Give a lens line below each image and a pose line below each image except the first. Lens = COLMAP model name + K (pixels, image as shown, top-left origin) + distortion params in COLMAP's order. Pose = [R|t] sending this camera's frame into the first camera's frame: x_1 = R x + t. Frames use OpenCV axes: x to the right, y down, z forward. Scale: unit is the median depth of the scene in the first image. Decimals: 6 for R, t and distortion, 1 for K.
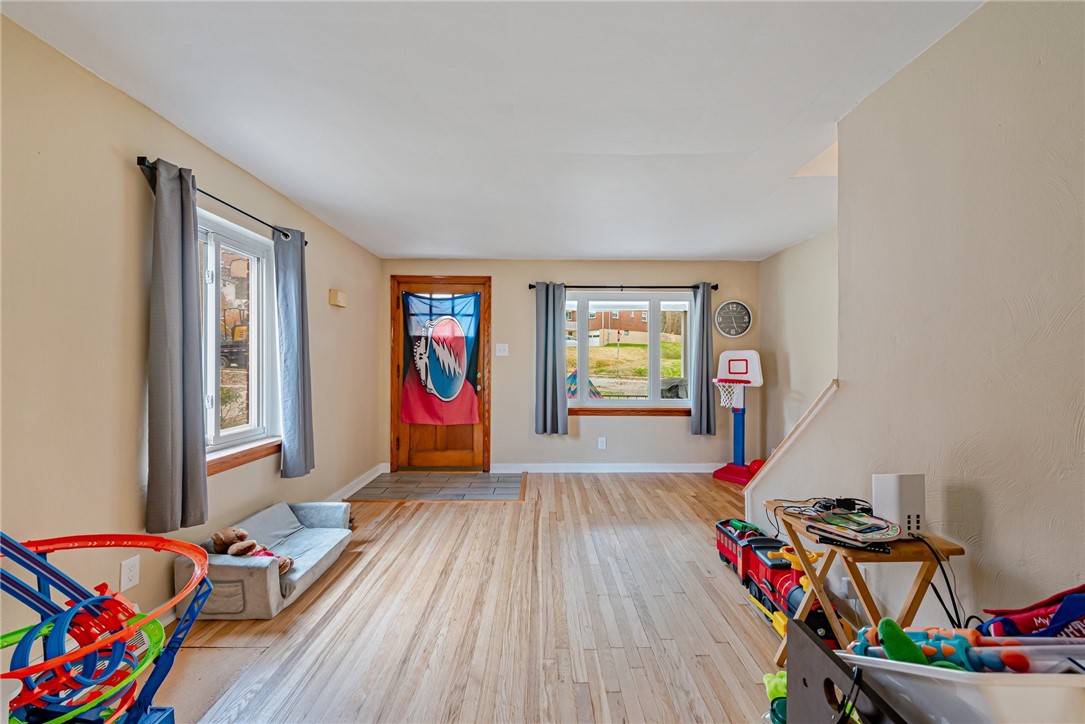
lens RADIAL K [[446.4, 0, 547.6], [0, 446.4, 350.2], [0, 0, 1]] dist [0.015854, -0.001880]
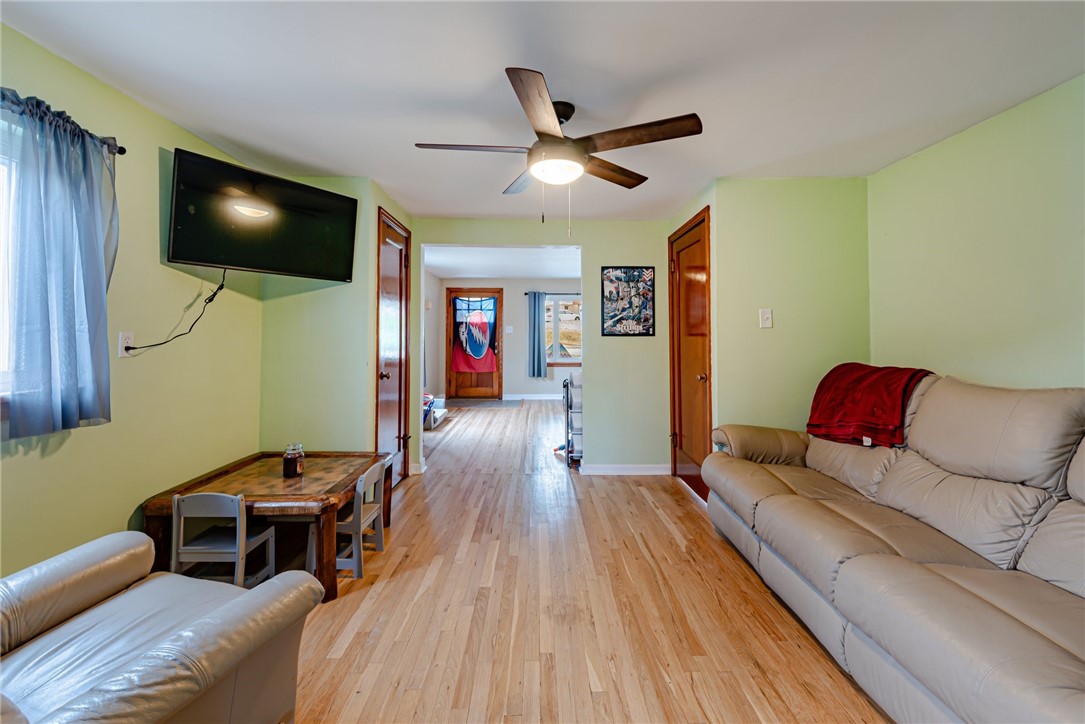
lens RADIAL K [[446.4, 0, 566.2], [0, 446.4, 313.9], [0, 0, 1]] dist [0.015854, -0.001880]
pose [[0.998915, -0.003357, 0.046446, 0.040642], [0.004279, 0.999795, -0.019772, -0.026643], [-0.046370, 0.019949, 0.998725, -0.776422]]
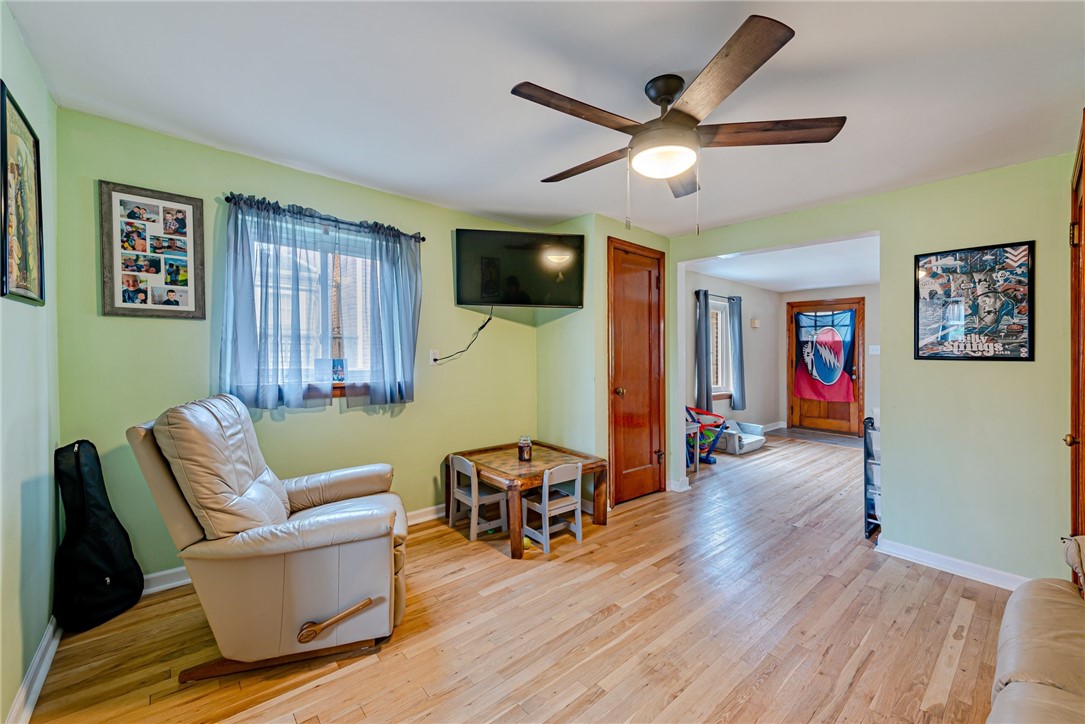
lens RADIAL K [[446.4, 0, 547.5], [0, 446.4, 353.7], [0, 0, 1]] dist [0.015854, -0.001880]
pose [[0.667213, 0.004151, -0.744855, 0.258326], [0.011652, 0.999804, 0.016009, -0.022916], [0.744775, -0.019360, 0.667034, -0.669339]]
